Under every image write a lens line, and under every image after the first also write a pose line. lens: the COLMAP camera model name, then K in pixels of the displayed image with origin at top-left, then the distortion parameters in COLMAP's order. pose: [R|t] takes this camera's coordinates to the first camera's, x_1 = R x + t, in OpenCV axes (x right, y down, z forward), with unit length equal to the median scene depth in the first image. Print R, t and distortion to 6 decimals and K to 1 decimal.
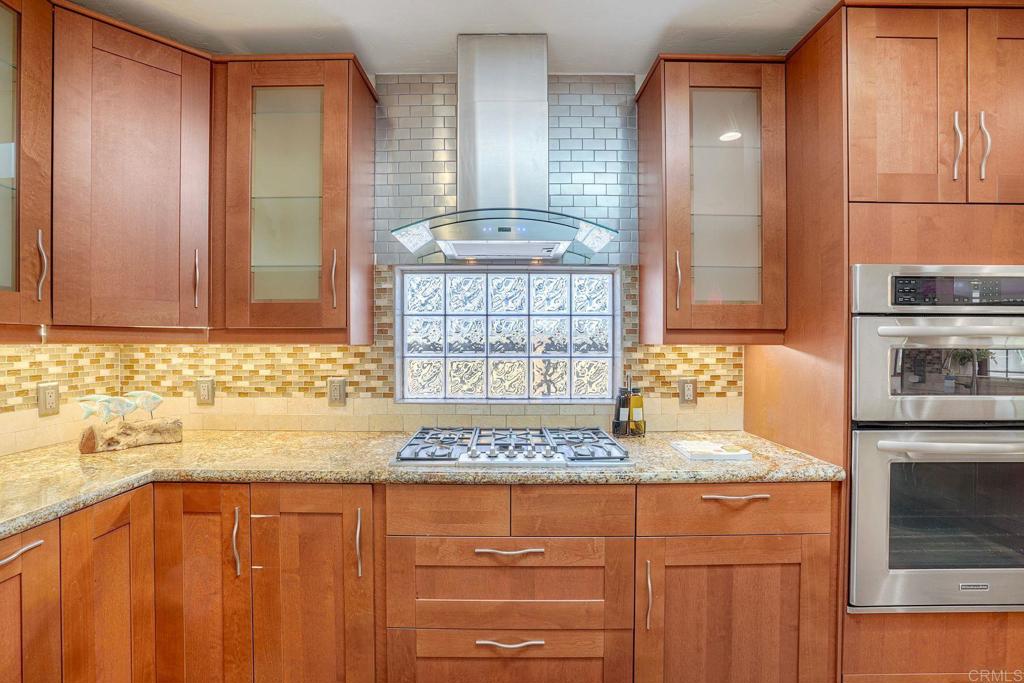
lens RADIAL K [[477.3, 0, 507.0], [0, 477.3, 345.5], [0, 0, 1]] dist [-0.056893, 0.022888]
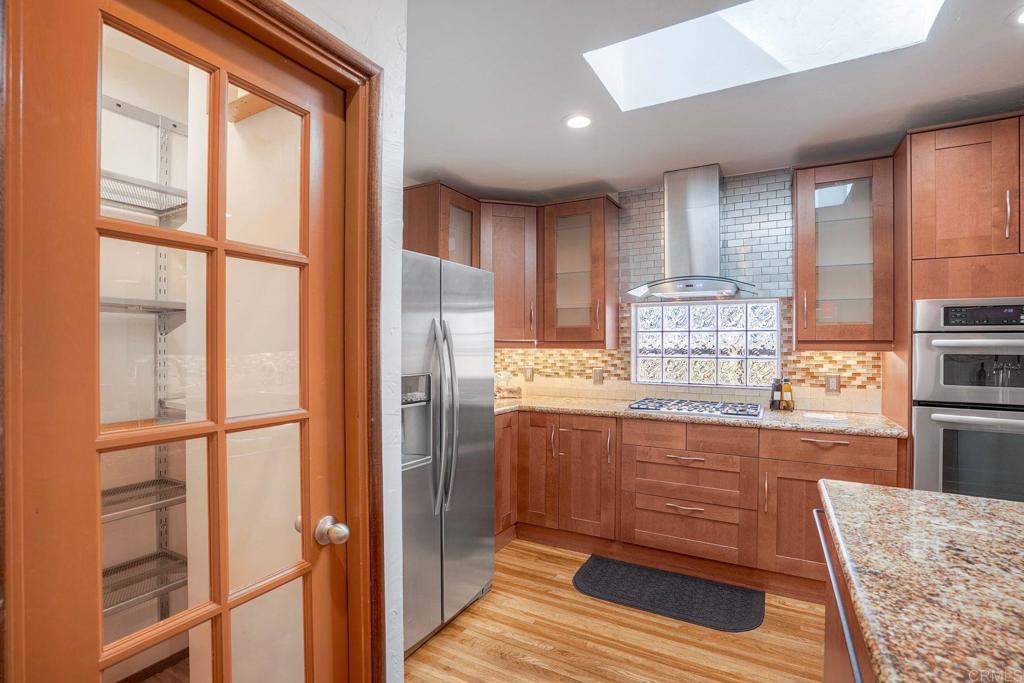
lens RADIAL K [[477.3, 0, 507.0], [0, 477.3, 345.5], [0, 0, 1]] dist [-0.056893, 0.022888]
pose [[0.868077, 0.002863, -0.496421, 0.249489], [-0.007237, 0.999950, -0.006889, -0.000950], [0.496377, 0.009573, 0.868054, -0.780680]]
